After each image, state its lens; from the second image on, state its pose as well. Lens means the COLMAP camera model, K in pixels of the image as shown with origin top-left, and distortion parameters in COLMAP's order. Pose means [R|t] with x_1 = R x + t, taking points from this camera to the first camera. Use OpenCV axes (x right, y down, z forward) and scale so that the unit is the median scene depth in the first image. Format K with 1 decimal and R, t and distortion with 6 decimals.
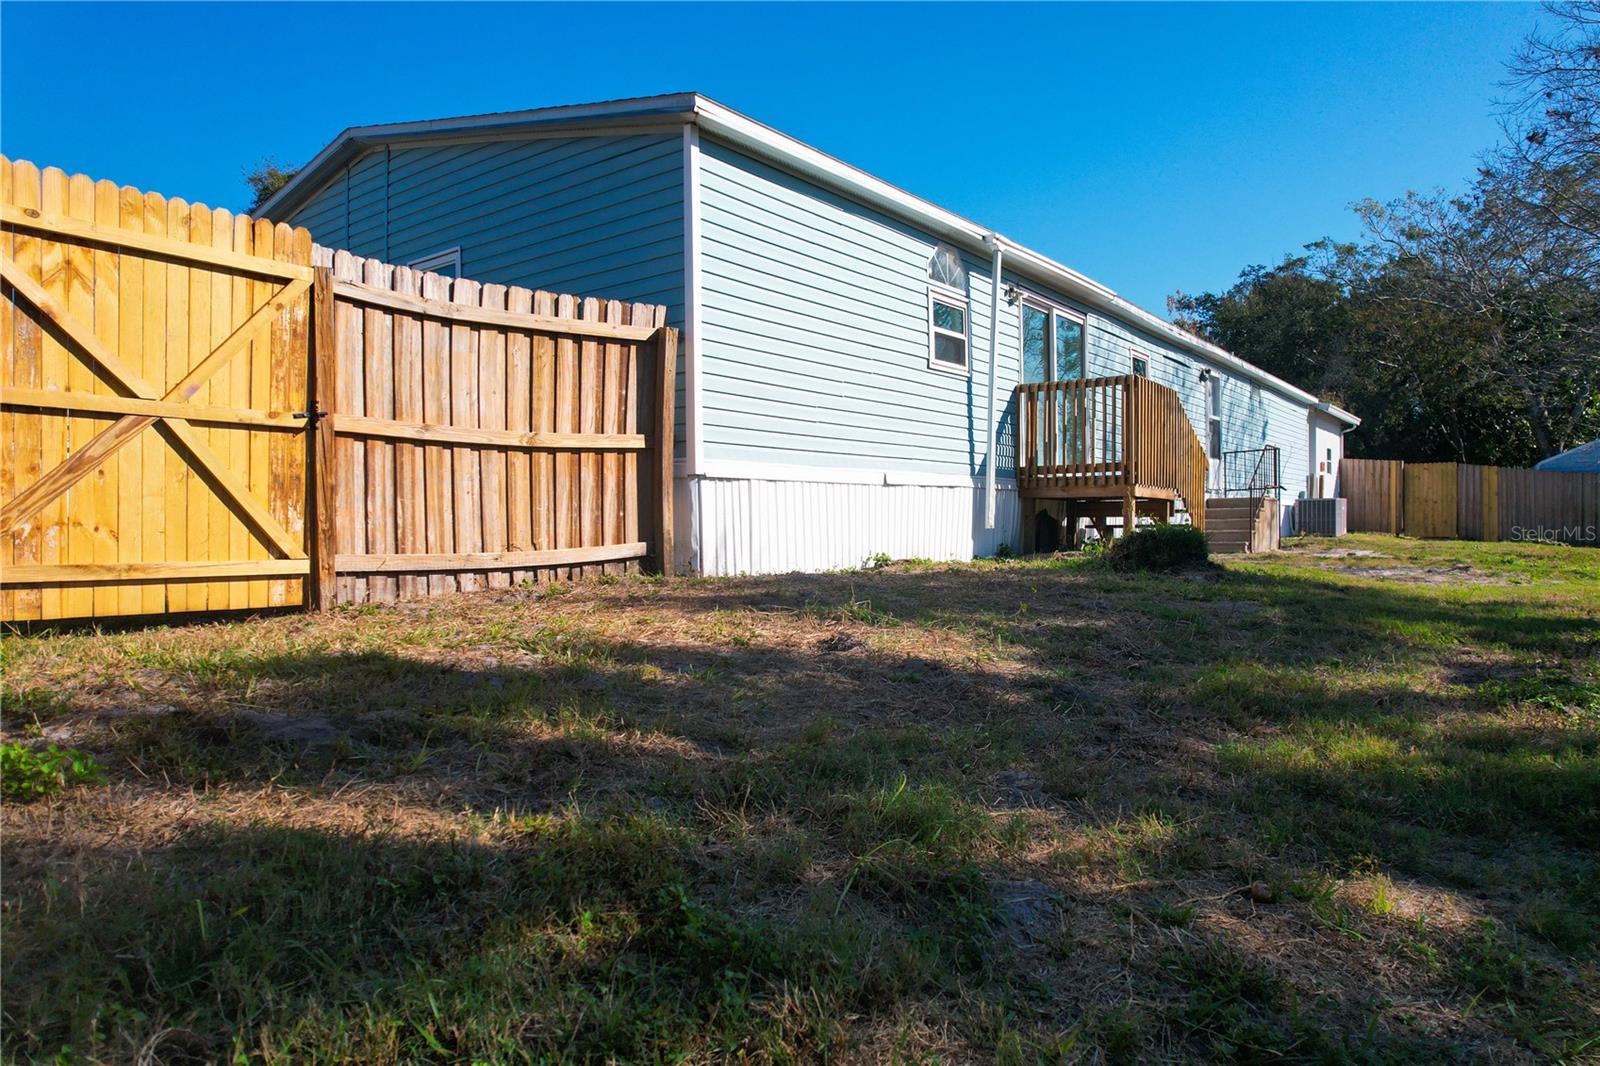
lens RADIAL K [[995.6, 0, 800.7], [0, 995.6, 567.6], [0, 0, 1]] dist [-0.025678, 0.002781]
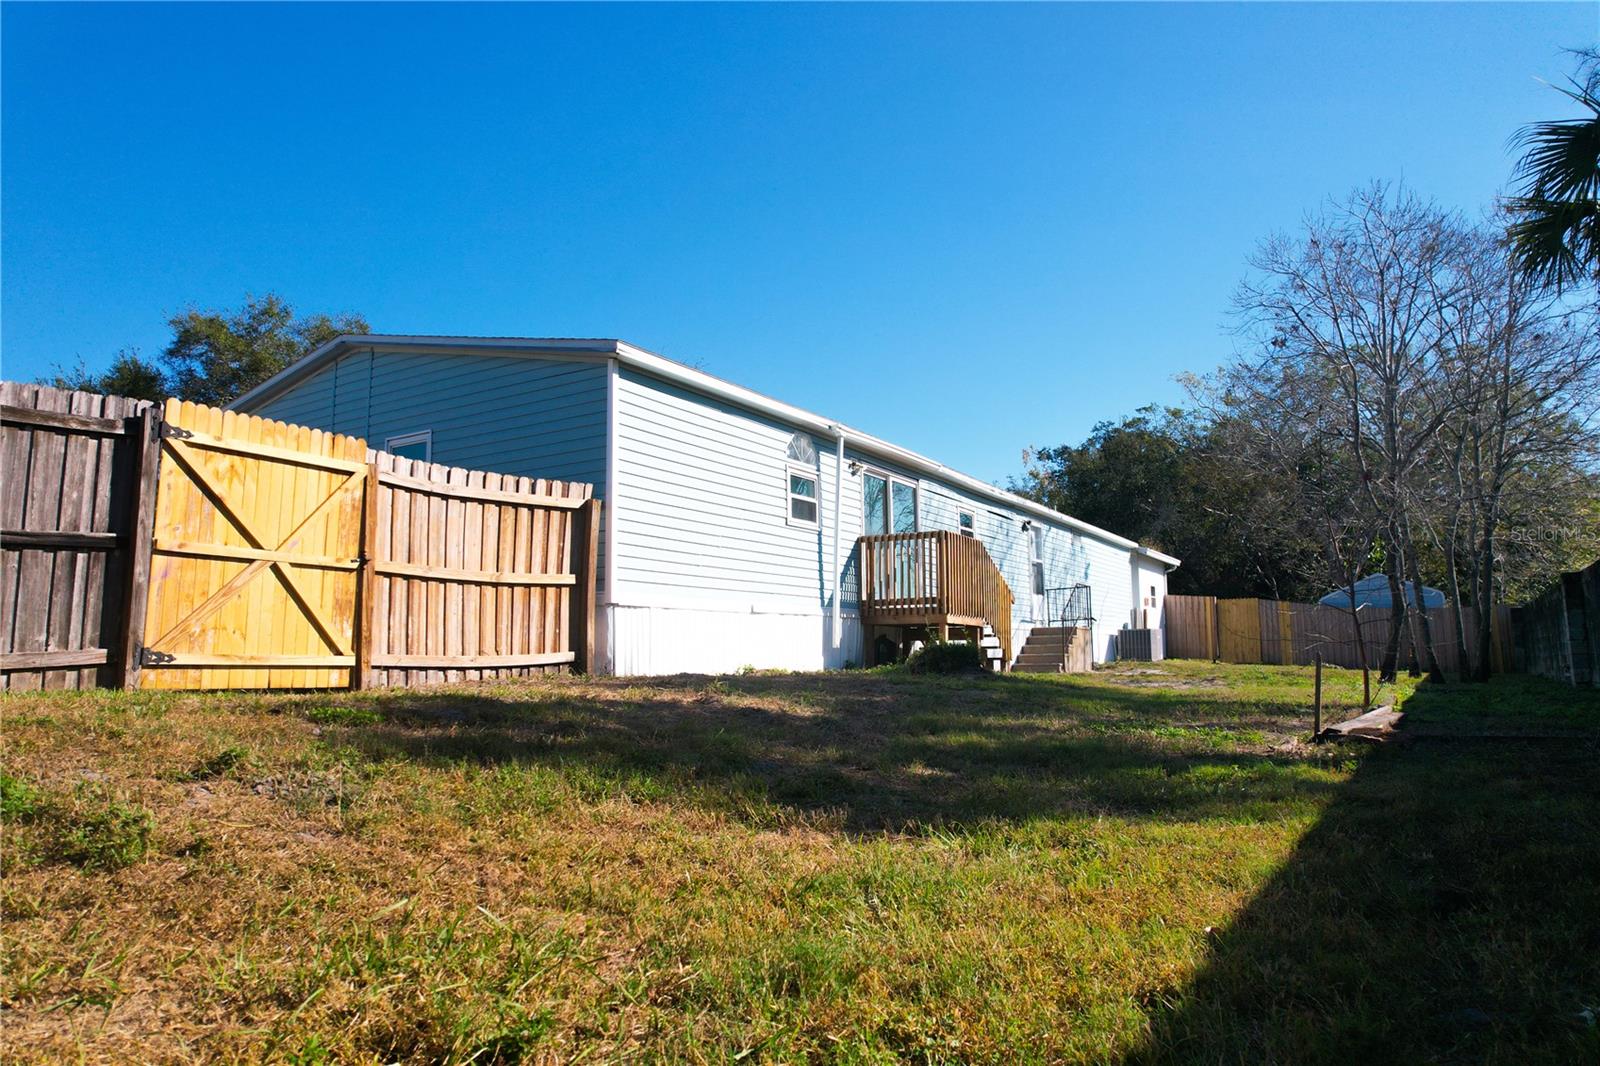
lens RADIAL K [[1024.2, 0, 792.0], [0, 1024.2, 539.6], [0, 0, 1]] dist [-0.074307, 0.062621]
pose [[0.995378, 0.012425, 0.095229, 0.009102], [0.003014, 0.987066, -0.160286, 0.048101], [-0.095988, 0.159832, 0.982466, -0.440047]]
